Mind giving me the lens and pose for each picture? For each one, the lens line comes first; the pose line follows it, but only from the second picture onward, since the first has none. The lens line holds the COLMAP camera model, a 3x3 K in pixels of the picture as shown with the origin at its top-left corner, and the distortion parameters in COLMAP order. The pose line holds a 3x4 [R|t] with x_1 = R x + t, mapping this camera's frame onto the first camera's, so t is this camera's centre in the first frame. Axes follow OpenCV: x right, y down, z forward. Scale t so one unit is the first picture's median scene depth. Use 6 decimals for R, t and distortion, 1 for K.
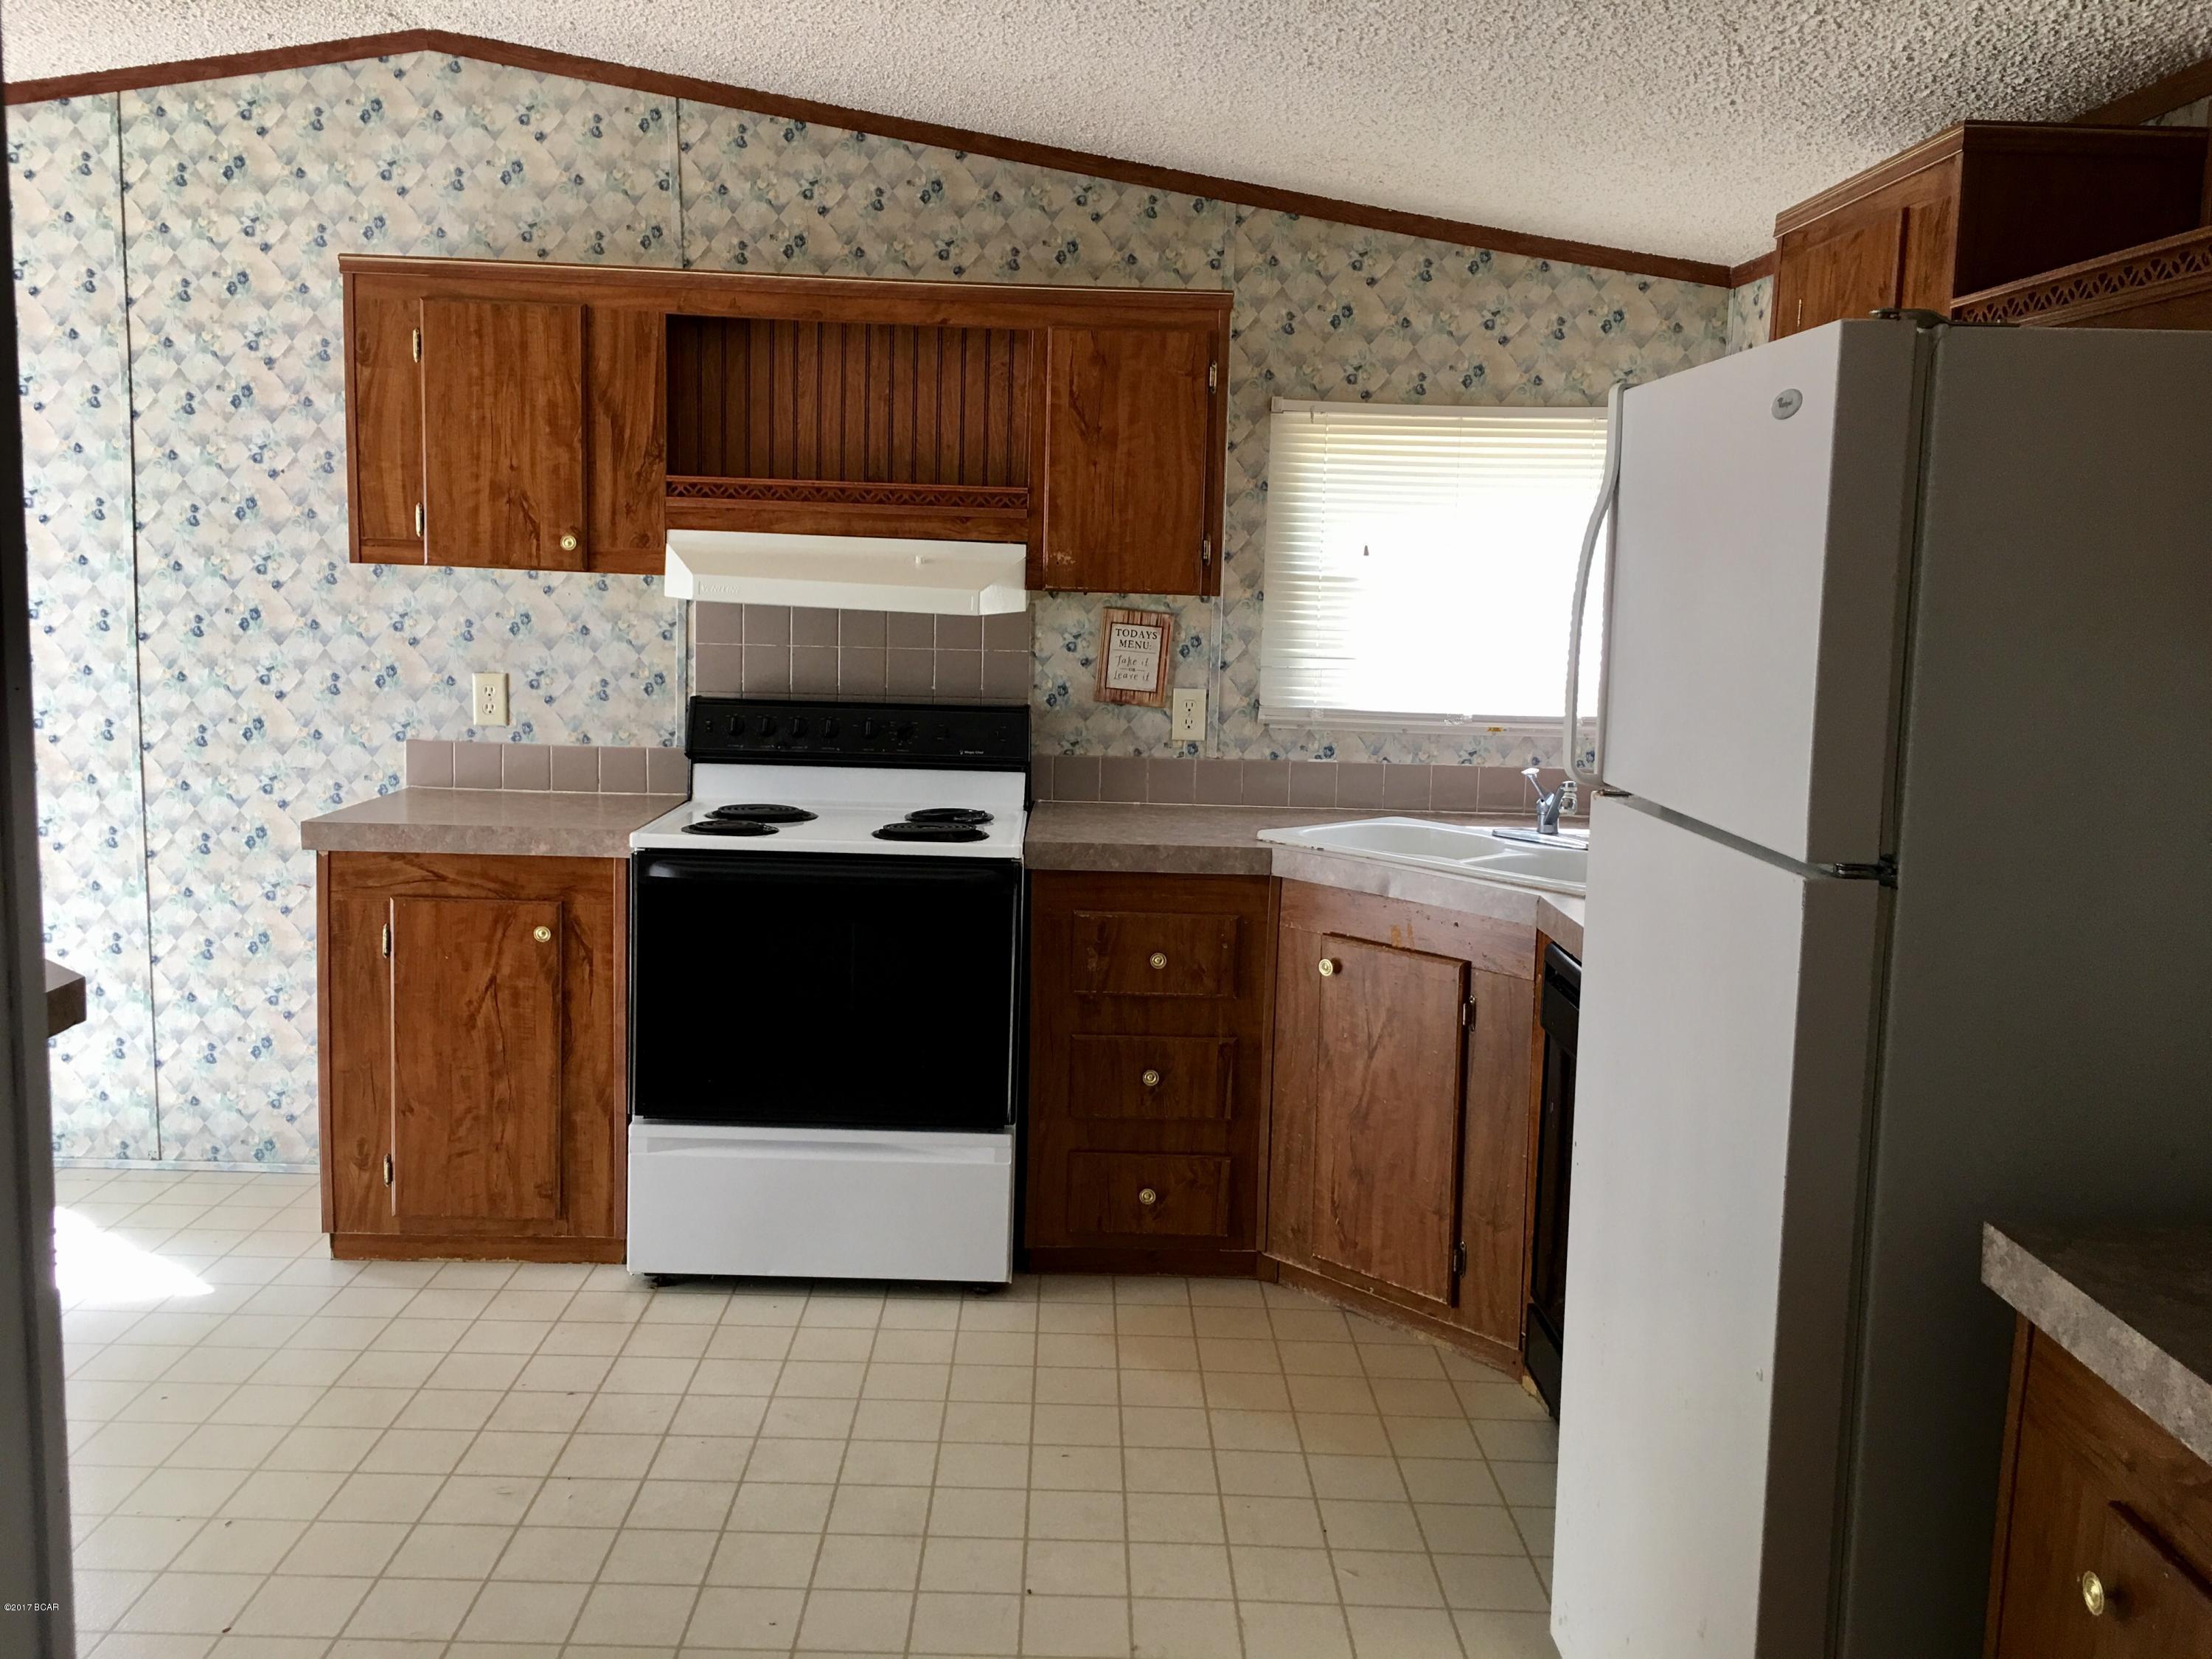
lens RADIAL K [[1889.9, 0, 1104.4], [0, 1889.9, 824.4], [0, 0, 1]] dist [0.002753, -0.029071]
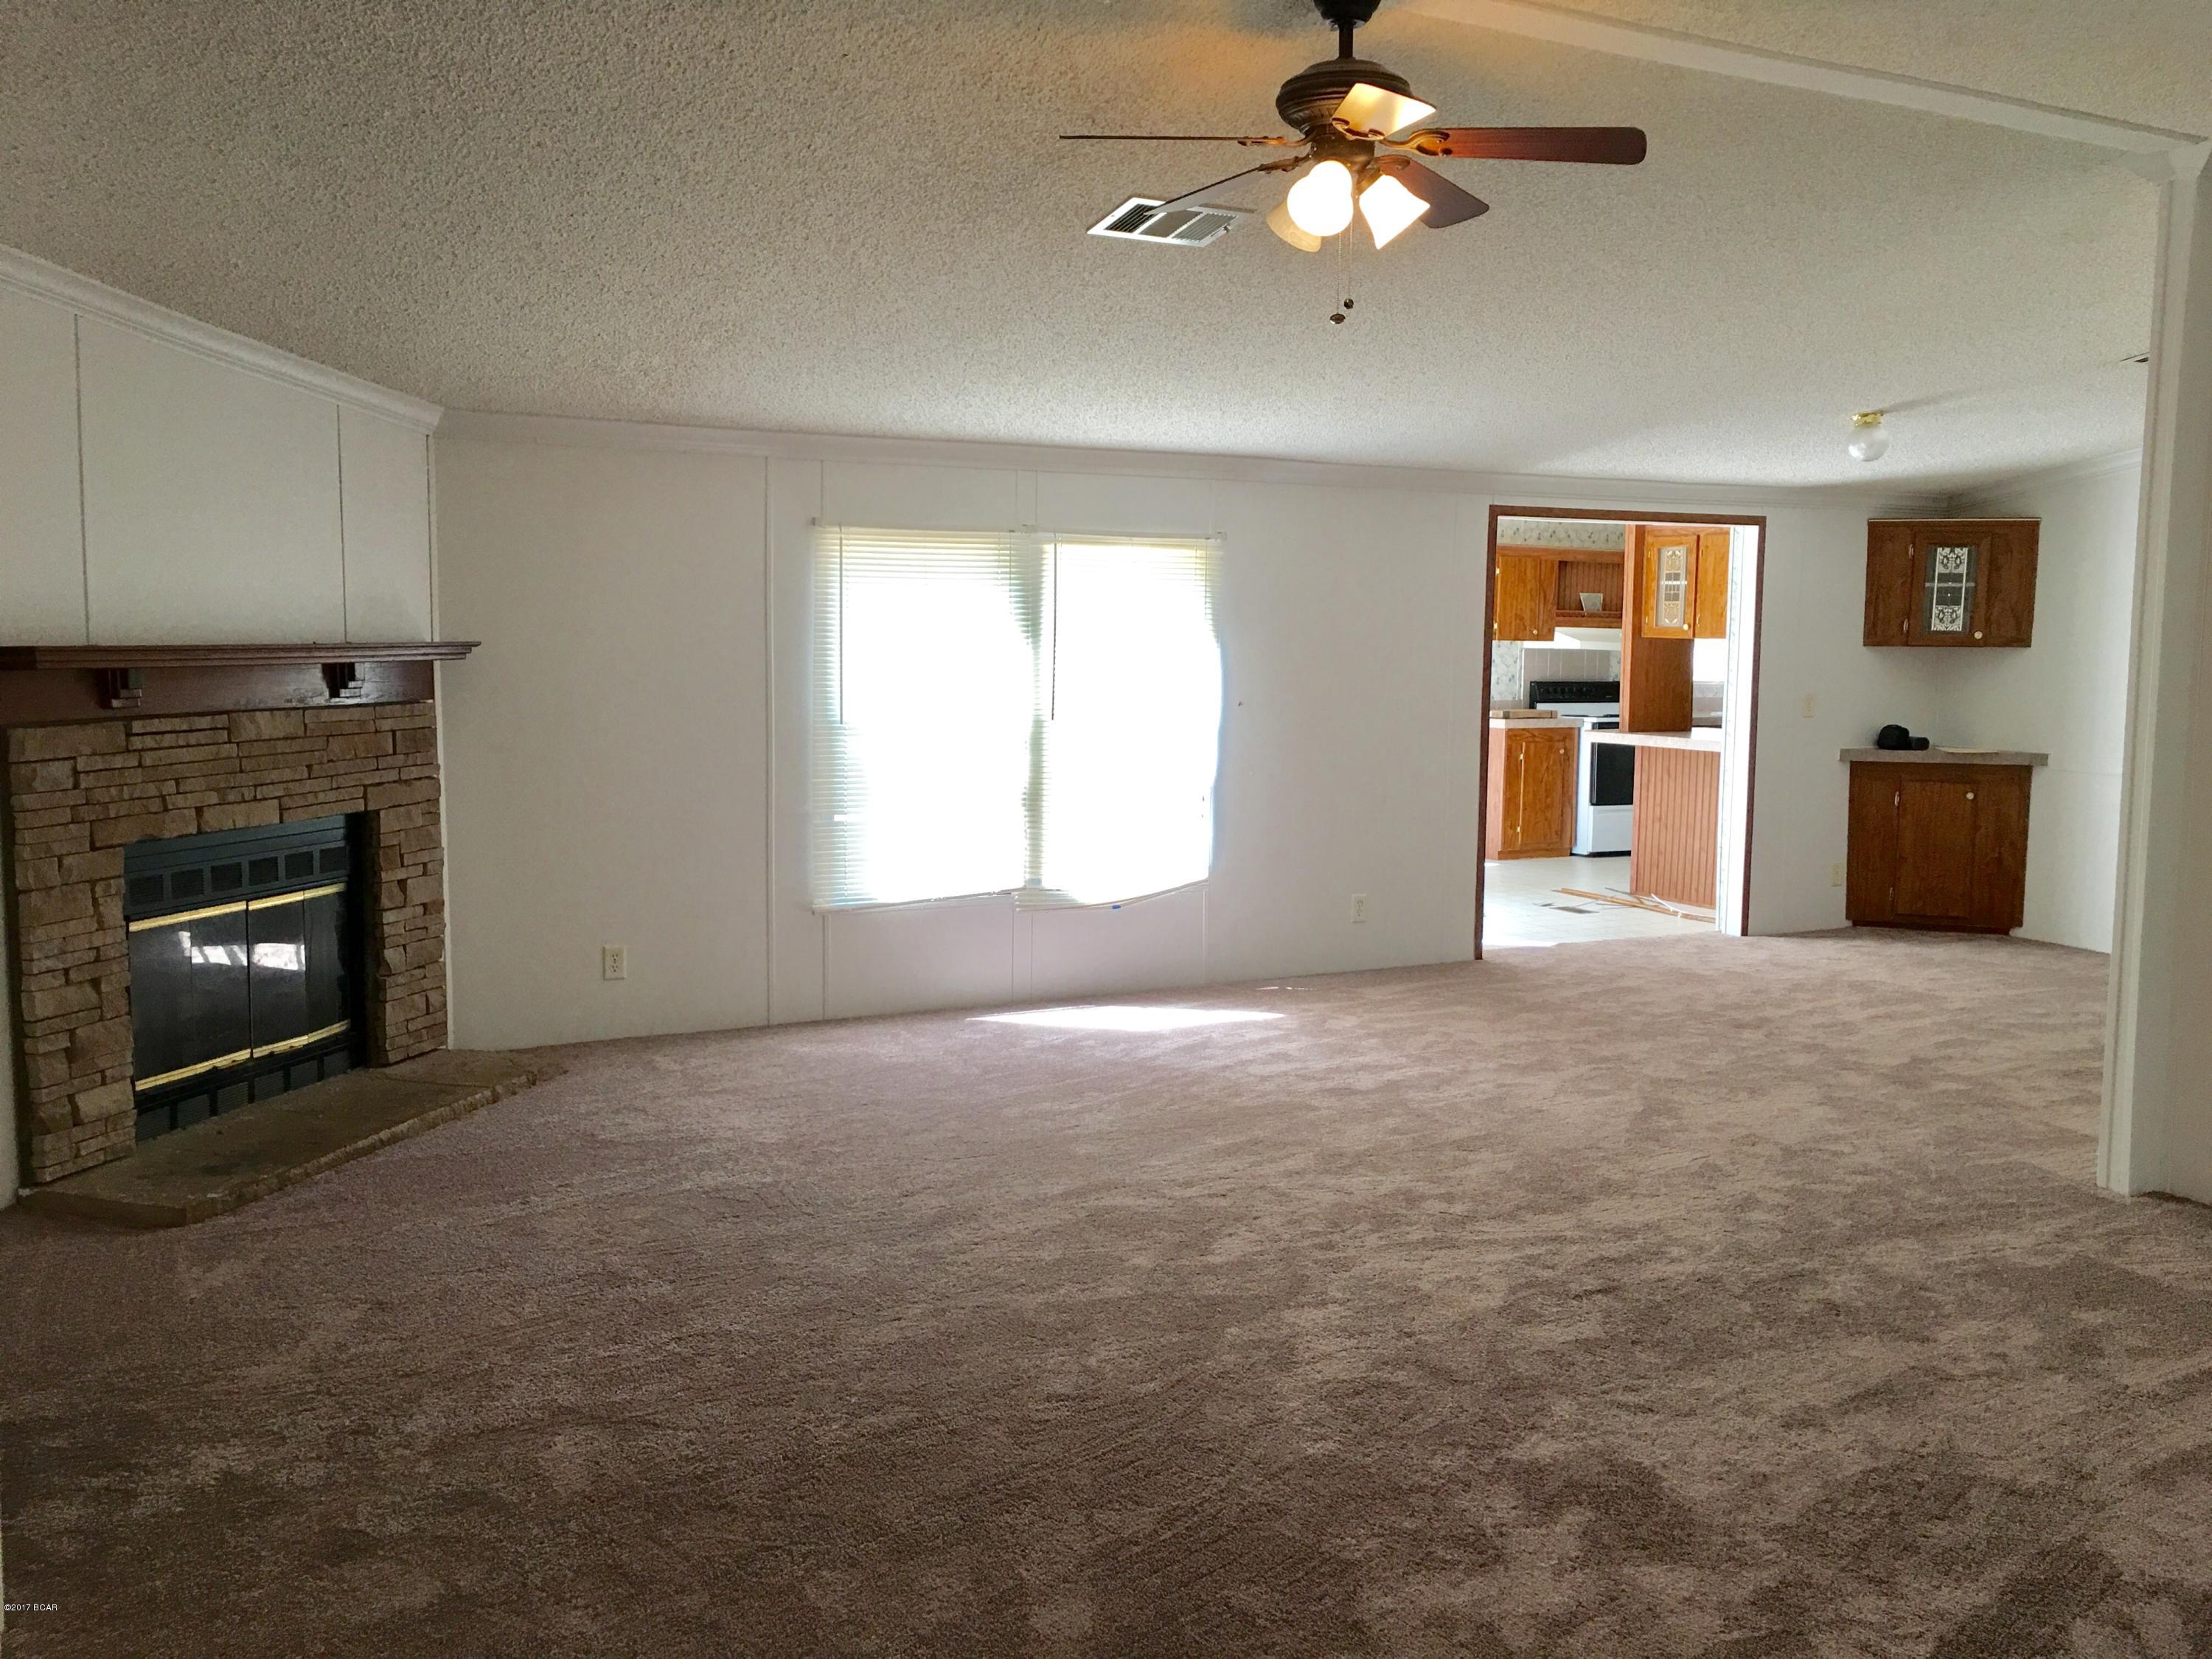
lens RADIAL K [[1889.9, 0, 1107.8], [0, 1889.9, 829.0], [0, 0, 1]] dist [0.002753, -0.029071]
pose [[0.895017, -0.063902, 0.441430, -2.356499], [0.071809, 0.997418, -0.001209, 0.133740], [-0.440213, 0.032781, 0.897295, -1.526235]]
